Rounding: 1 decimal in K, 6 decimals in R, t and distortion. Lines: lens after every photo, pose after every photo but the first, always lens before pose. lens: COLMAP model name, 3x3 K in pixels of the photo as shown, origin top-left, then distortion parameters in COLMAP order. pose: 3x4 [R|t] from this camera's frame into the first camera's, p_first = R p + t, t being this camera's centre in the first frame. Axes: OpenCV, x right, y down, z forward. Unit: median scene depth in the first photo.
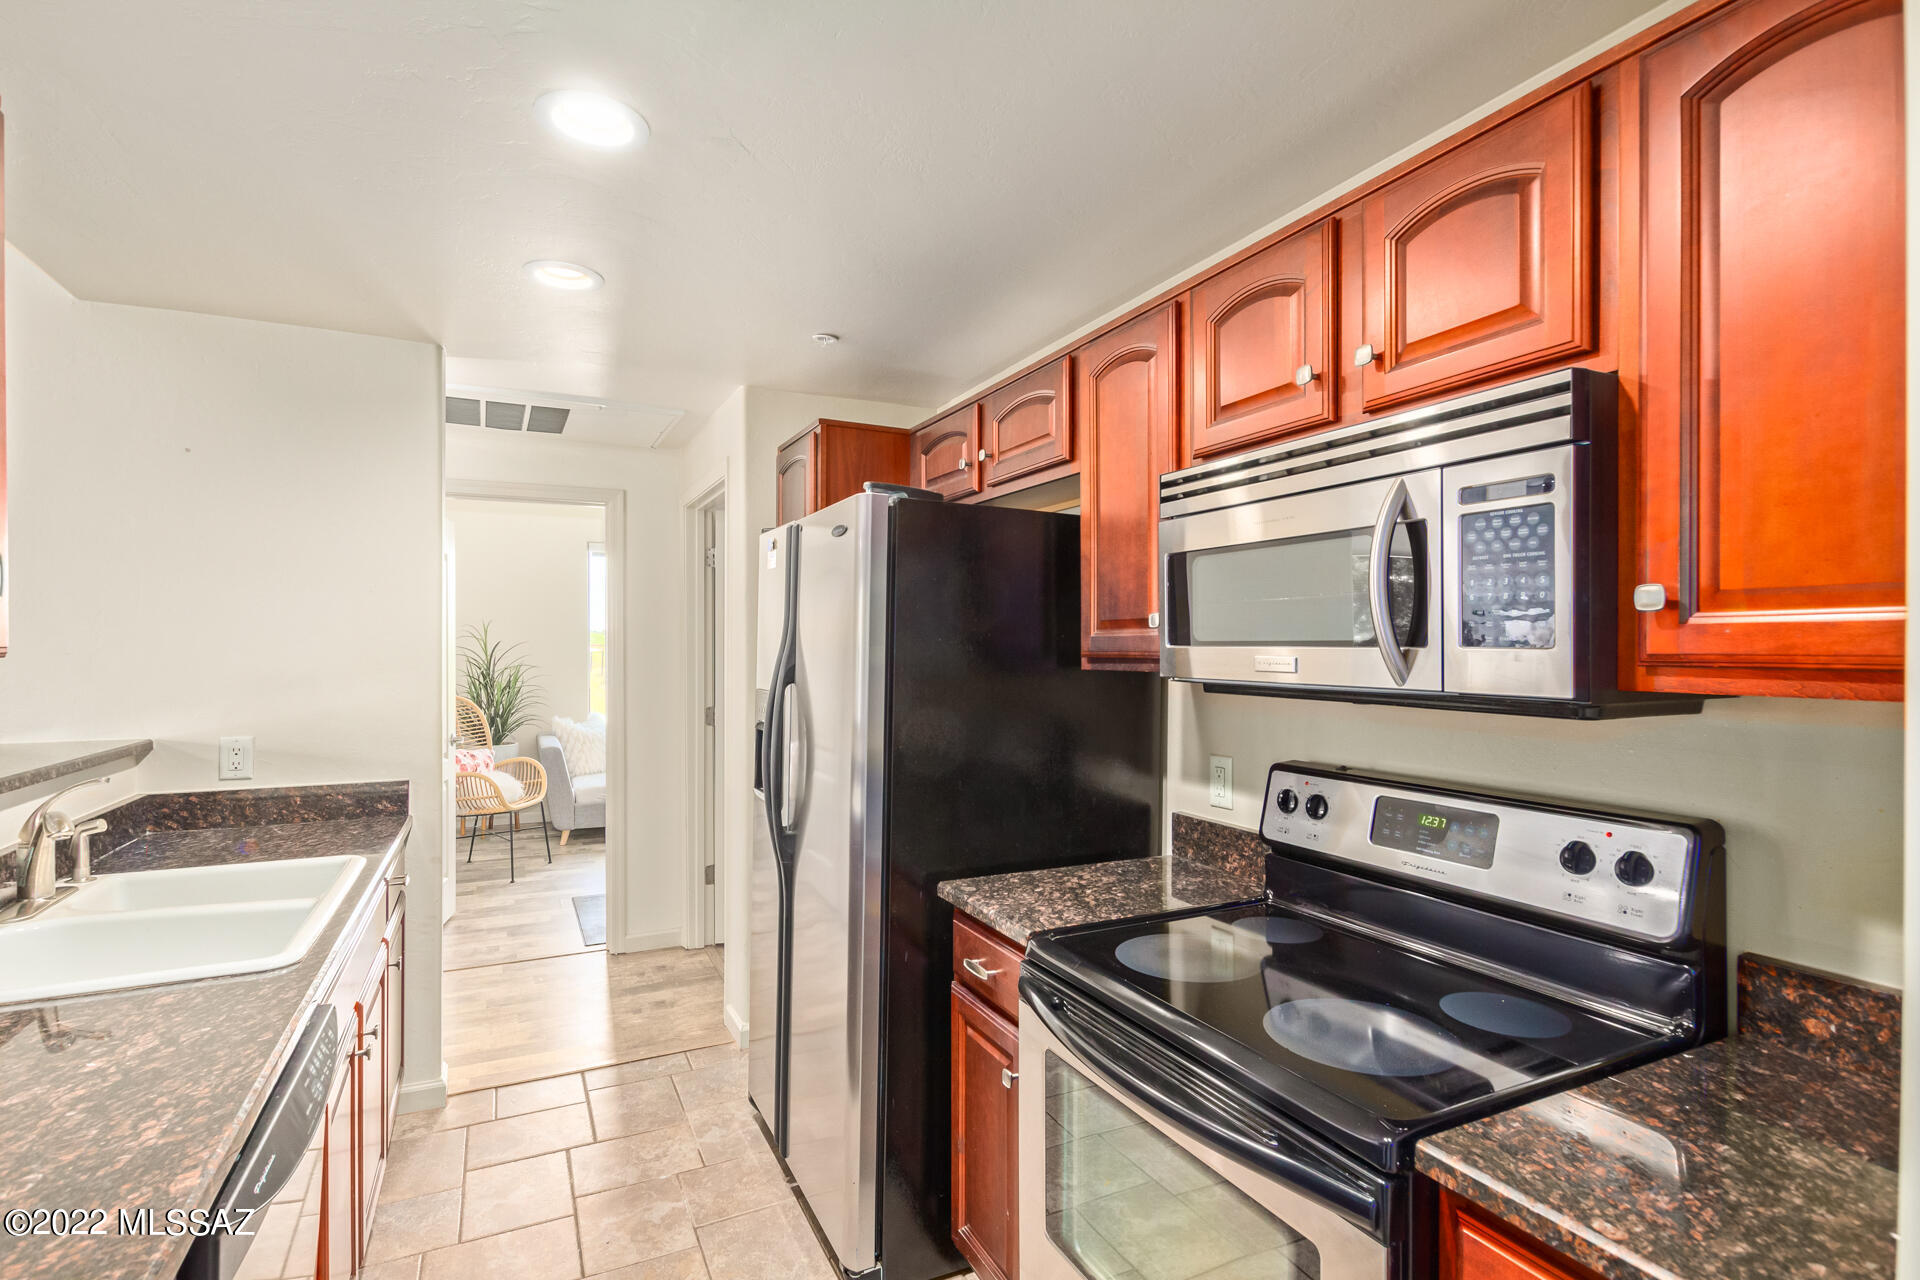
lens RADIAL K [[923.0, 0, 968.7], [0, 923.0, 649.5], [0, 0, 1]] dist [0.024537, -0.013626]
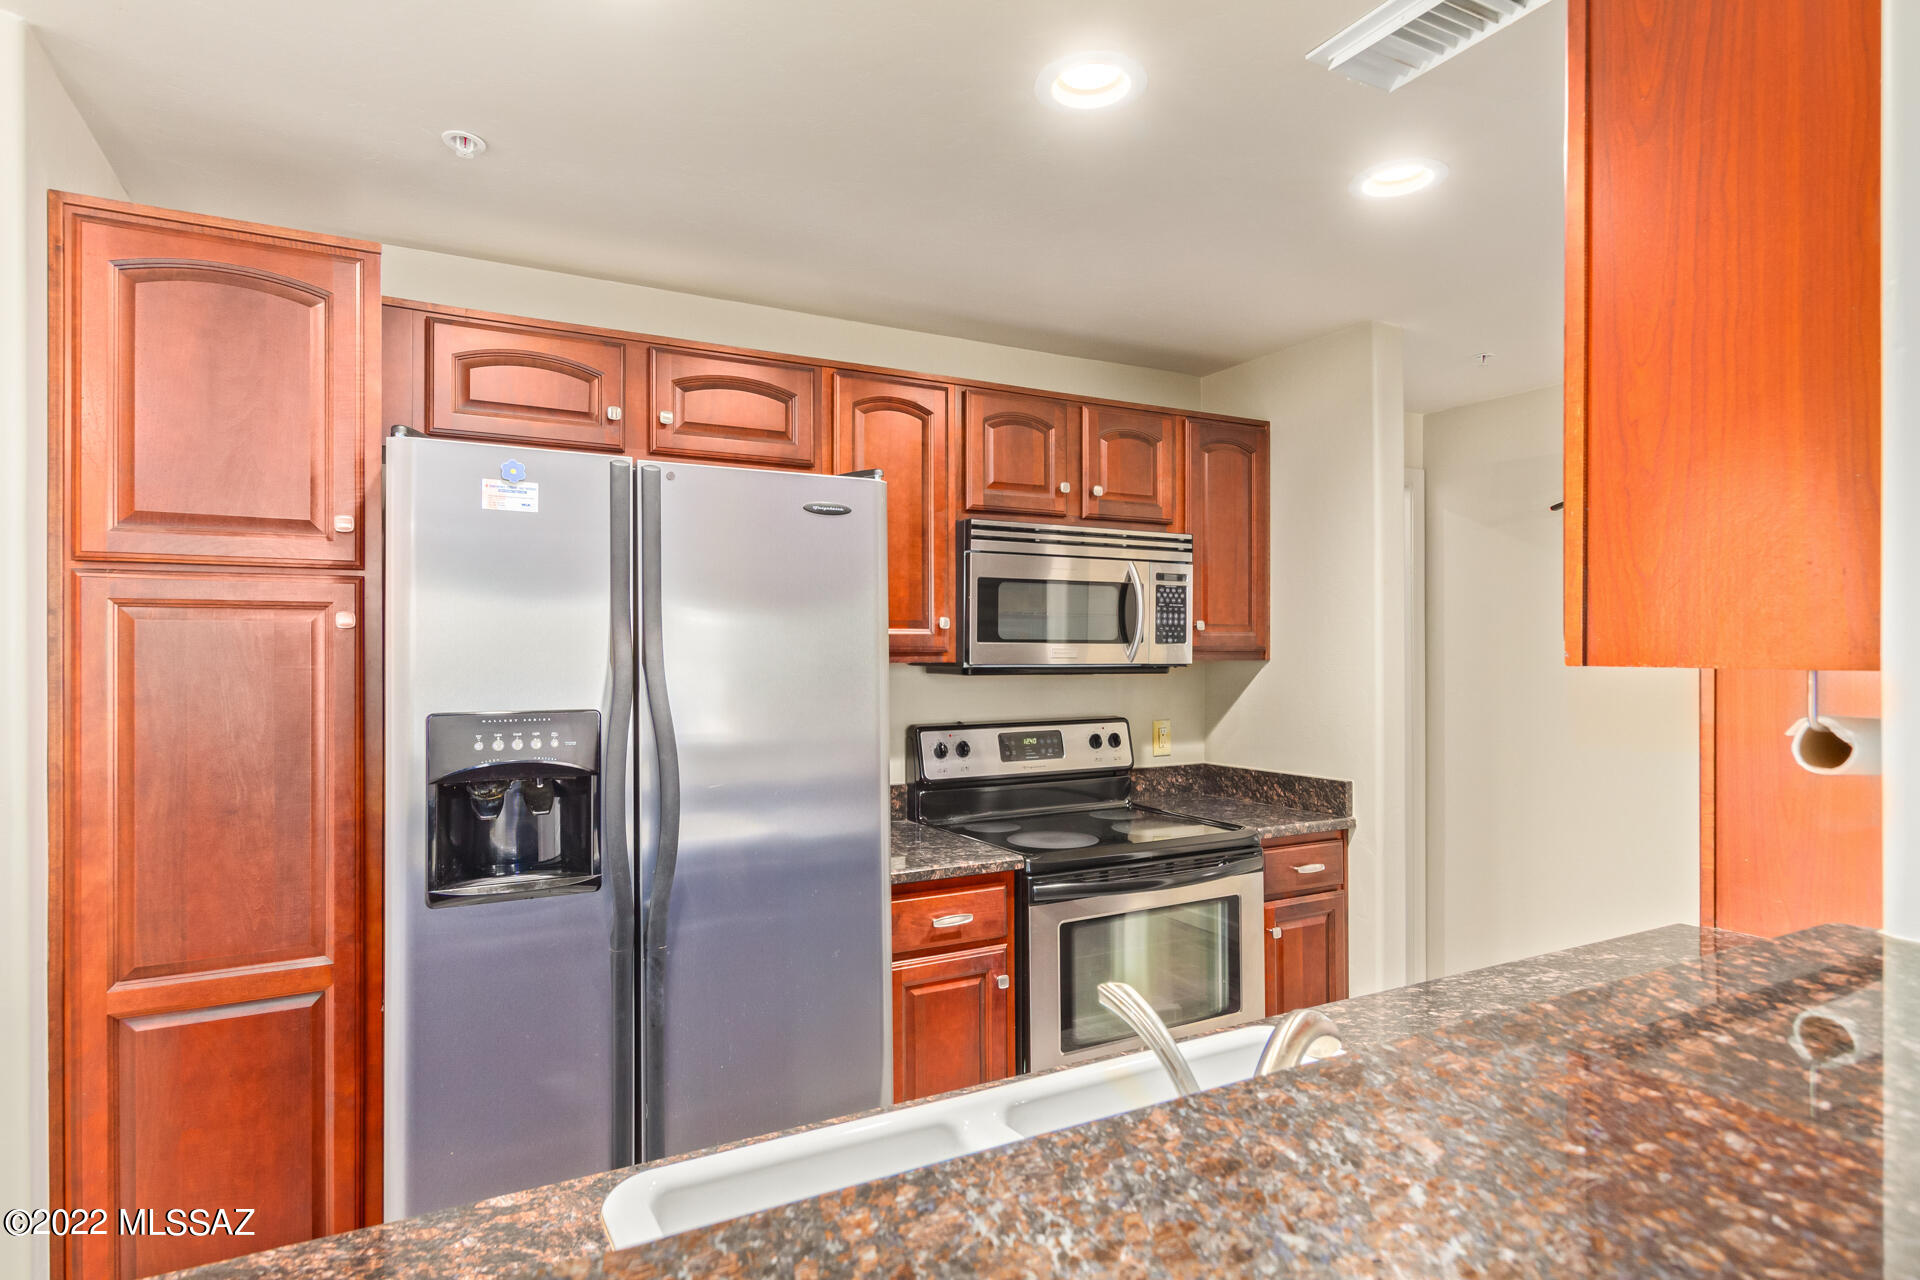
lens RADIAL K [[1052.1, 0, 950.3], [0, 1052.1, 647.6], [0, 0, 1]] dist [-0.000429, 0.000084]
pose [[-0.045991, 0.003296, 0.998936, -1.827961], [0.005422, 0.999981, -0.003050, 0.011051], [-0.998927, 0.005276, -0.046008, 1.487702]]
